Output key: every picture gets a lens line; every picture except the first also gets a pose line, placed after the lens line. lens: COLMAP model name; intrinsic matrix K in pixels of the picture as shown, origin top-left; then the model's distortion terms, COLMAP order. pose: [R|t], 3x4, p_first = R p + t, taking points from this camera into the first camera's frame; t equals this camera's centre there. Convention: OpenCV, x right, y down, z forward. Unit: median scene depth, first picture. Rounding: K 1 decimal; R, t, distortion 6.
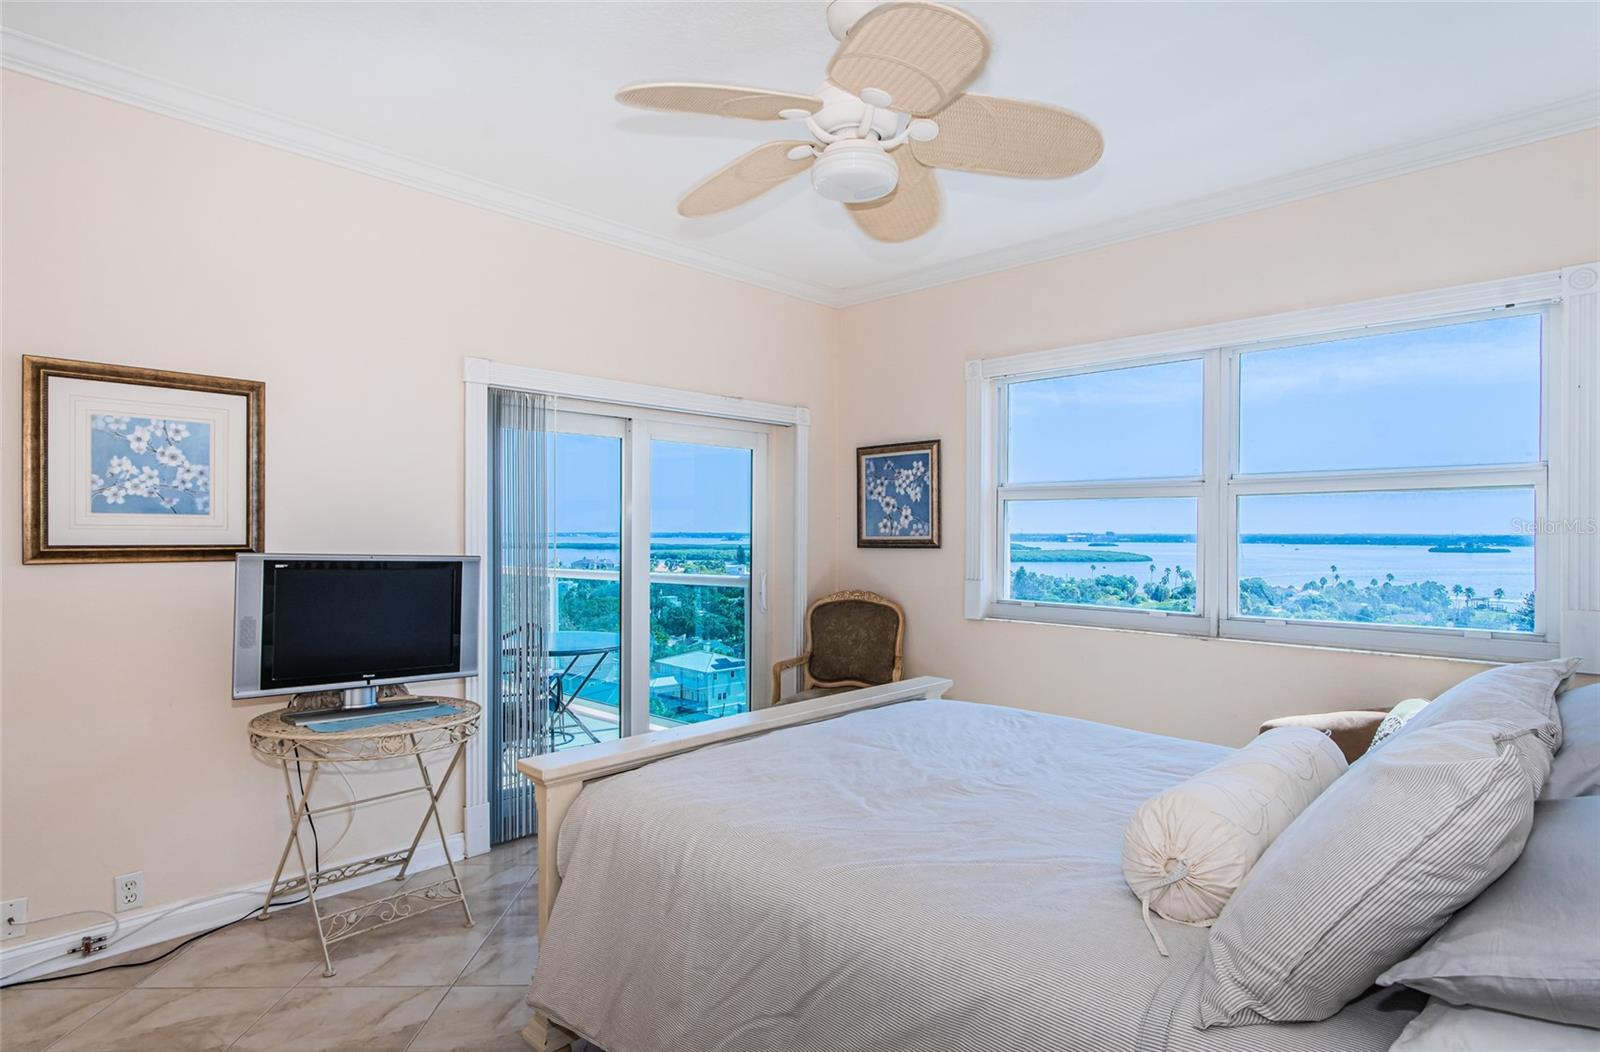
lens RADIAL K [[850.8, 0, 806.4], [0, 850.8, 528.4], [0, 0, 1]] dist [-0.003545, 0.002571]
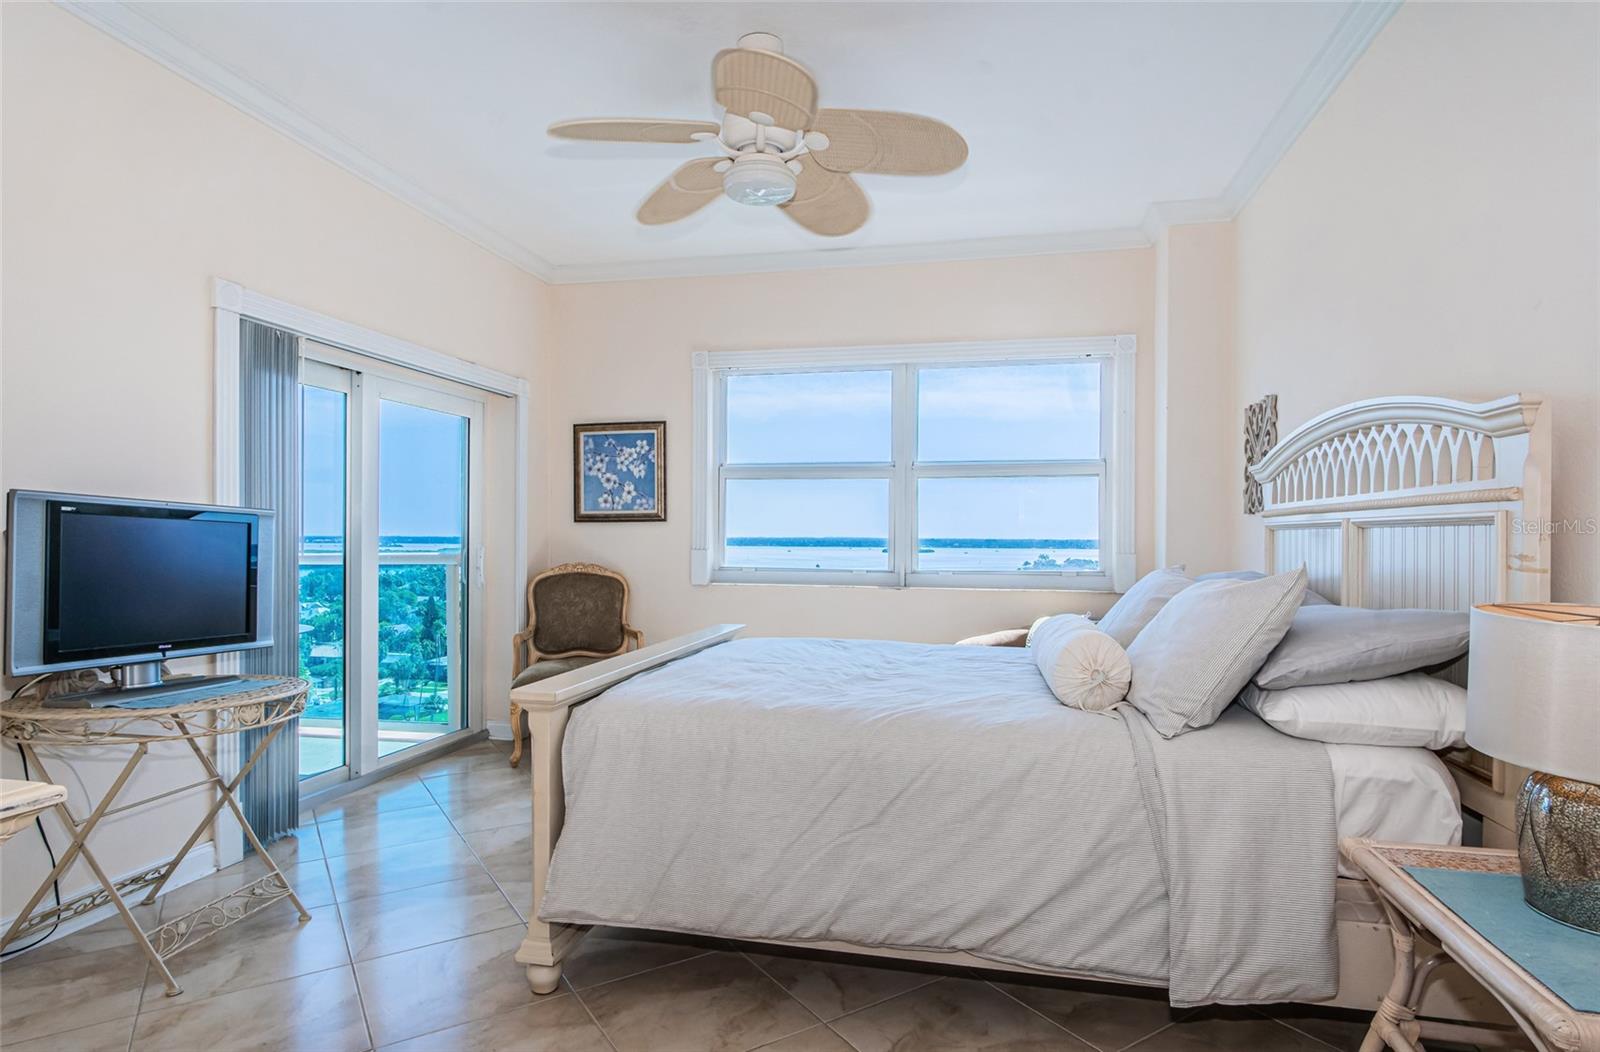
lens RADIAL K [[850.8, 0, 823.2], [0, 850.8, 546.3], [0, 0, 1]] dist [-0.003545, 0.002571]
pose [[0.842731, -0.005271, 0.538309, -0.315889], [-0.003740, 0.999871, 0.015646, 0.045758], [-0.538322, -0.015199, 0.842602, -0.030208]]
